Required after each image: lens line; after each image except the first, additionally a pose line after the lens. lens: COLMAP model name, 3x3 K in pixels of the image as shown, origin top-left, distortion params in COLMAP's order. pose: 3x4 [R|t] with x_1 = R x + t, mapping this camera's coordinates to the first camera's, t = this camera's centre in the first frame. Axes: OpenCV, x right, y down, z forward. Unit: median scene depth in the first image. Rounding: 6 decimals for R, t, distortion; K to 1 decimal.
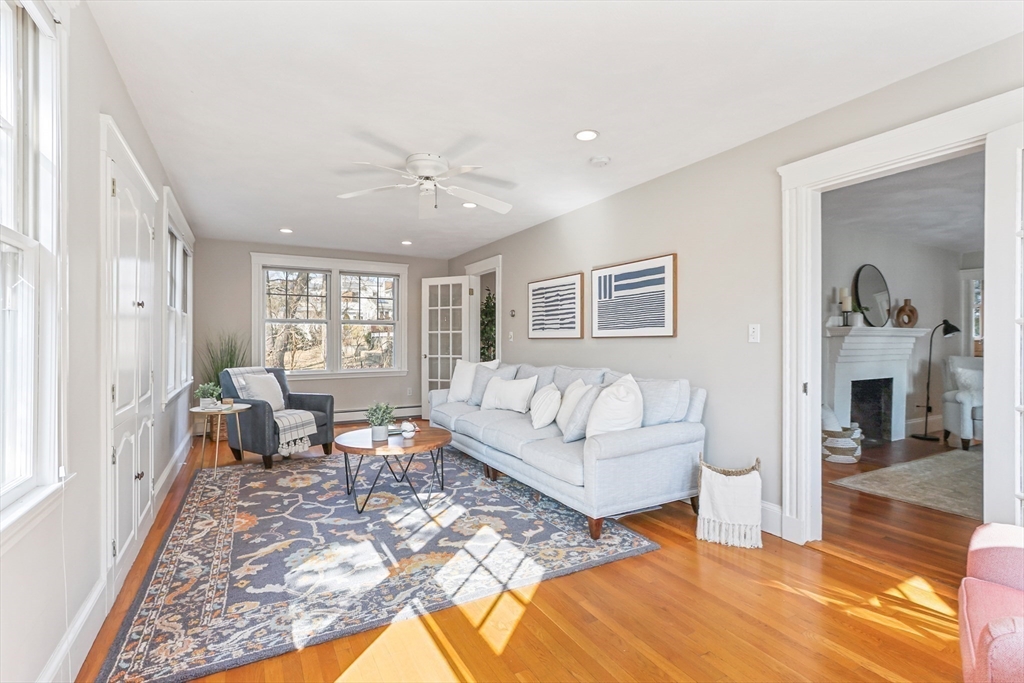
lens RADIAL K [[473.4, 0, 513.4], [0, 473.4, 340.6], [0, 0, 1]] dist [-0.000398, 0.003036]
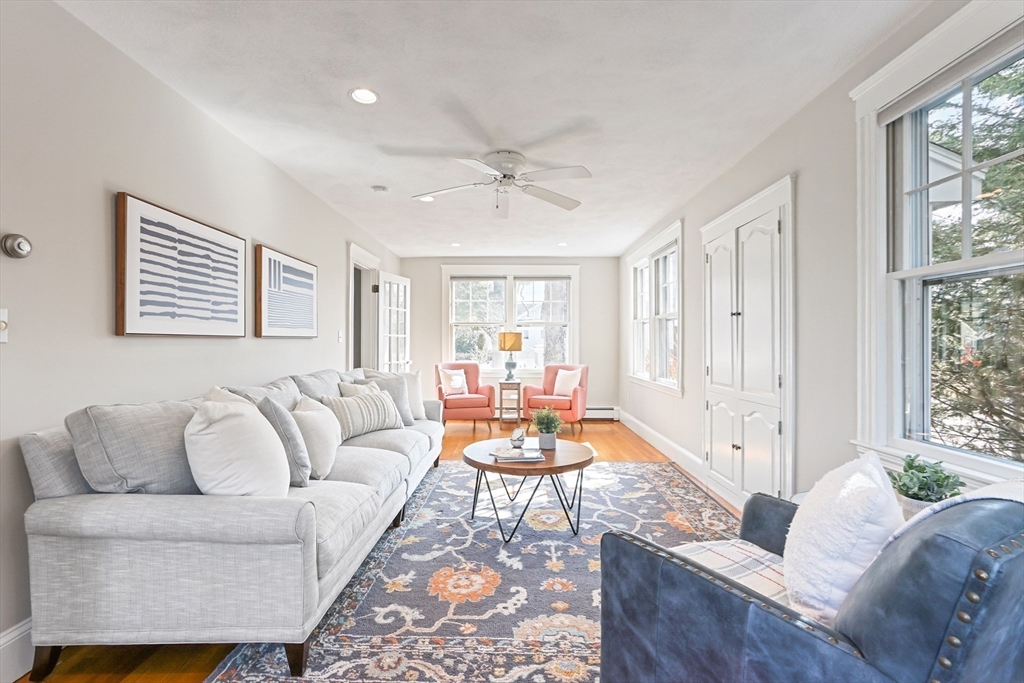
lens RADIAL K [[473.4, 0, 513.5], [0, 473.4, 341.9], [0, 0, 1]] dist [-0.000398, 0.003036]
pose [[-0.868093, -0.002420, 0.496396, -0.670884], [-0.003279, 0.999994, -0.000860, 0.001176], [-0.496391, -0.002374, -0.868096, 1.800566]]
